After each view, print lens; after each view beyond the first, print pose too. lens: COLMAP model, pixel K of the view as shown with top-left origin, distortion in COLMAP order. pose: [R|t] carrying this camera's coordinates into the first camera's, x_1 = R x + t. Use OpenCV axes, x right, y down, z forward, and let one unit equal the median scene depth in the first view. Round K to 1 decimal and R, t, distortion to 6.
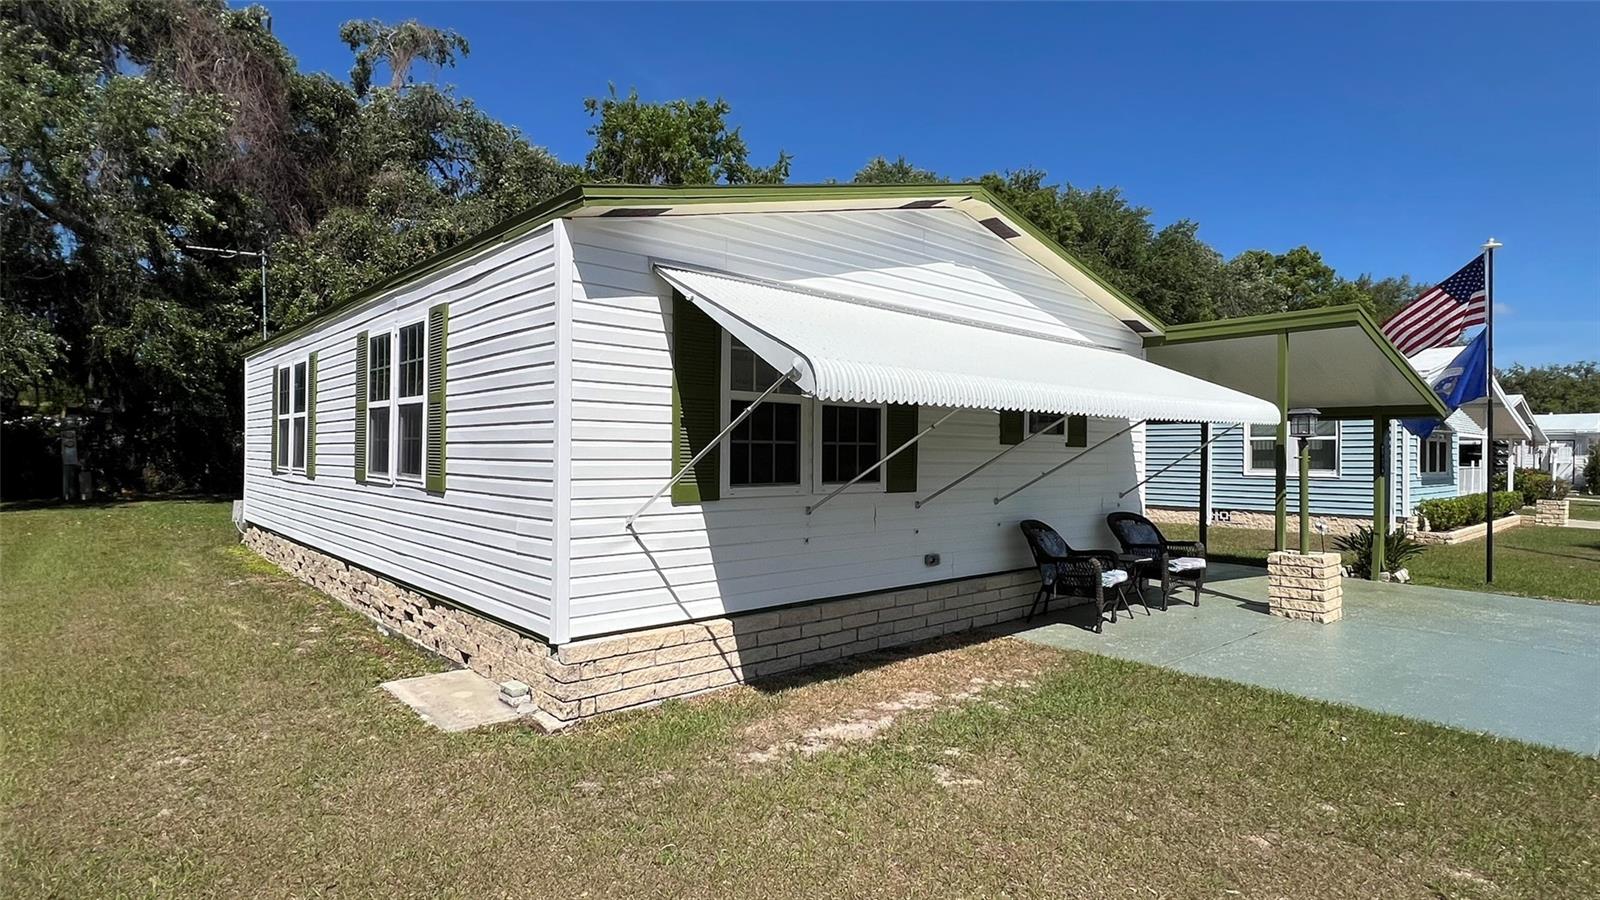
lens RADIAL K [[817.3, 0, 800.0], [0, 817.3, 450.0], [0, 0, 1]] dist [-0.000226, -0.000084]
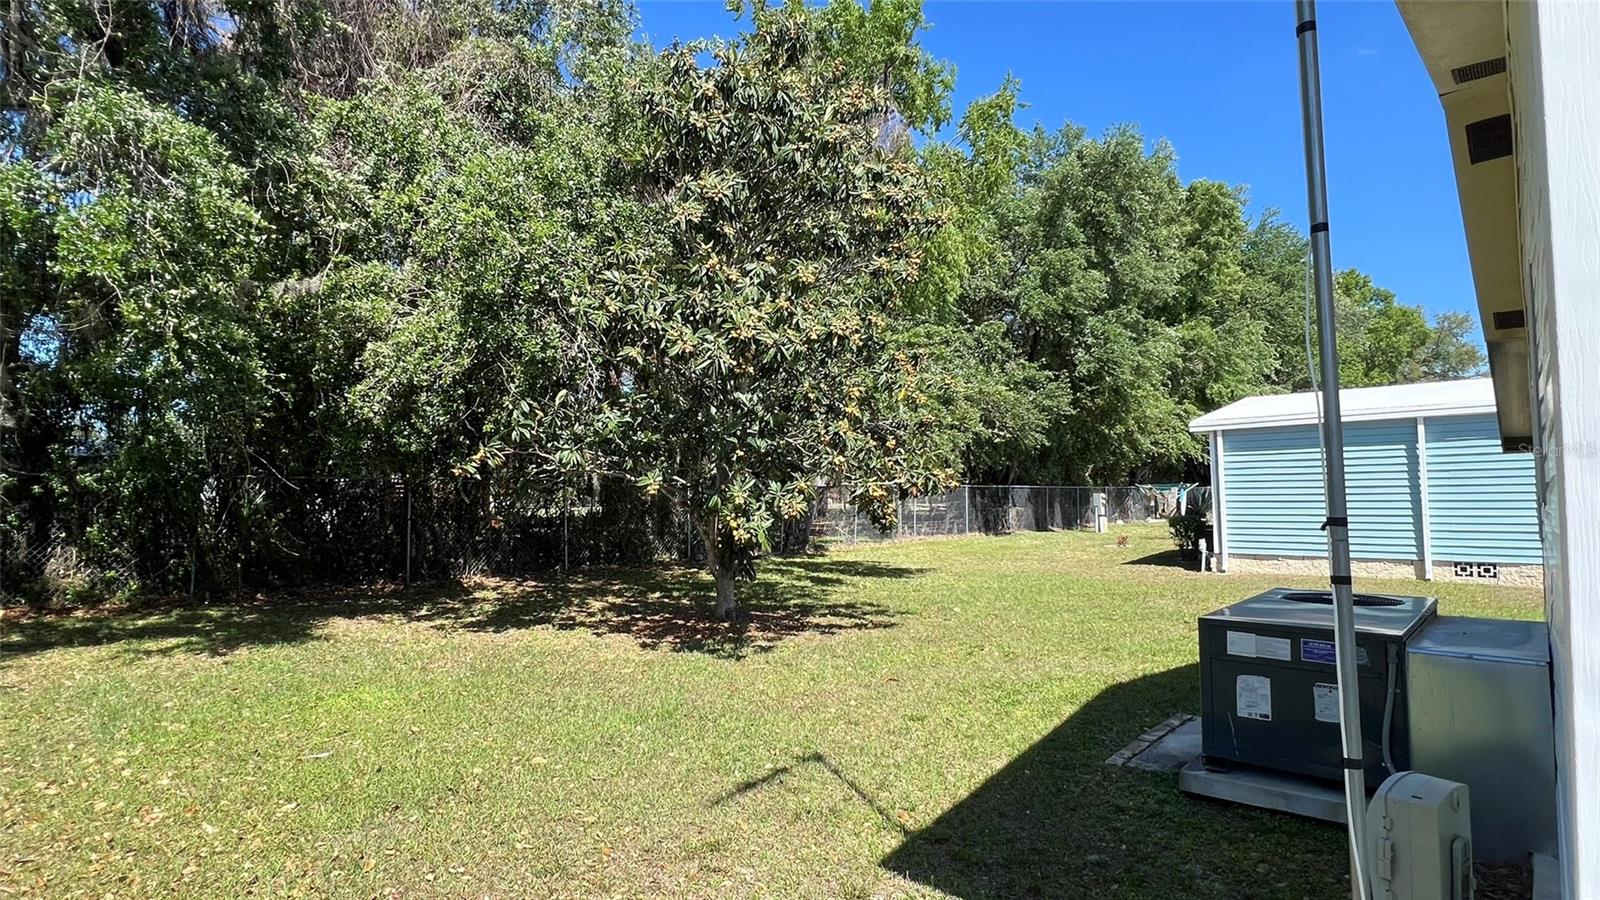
lens RADIAL K [[817.3, 0, 800.0], [0, 817.3, 450.0], [0, 0, 1]] dist [-0.000226, -0.000084]
pose [[0.995456, -0.010047, 0.094688, -0.223764], [0.015657, 0.998153, -0.058691, -0.001384], [-0.093923, 0.059907, 0.993775, 0.264435]]
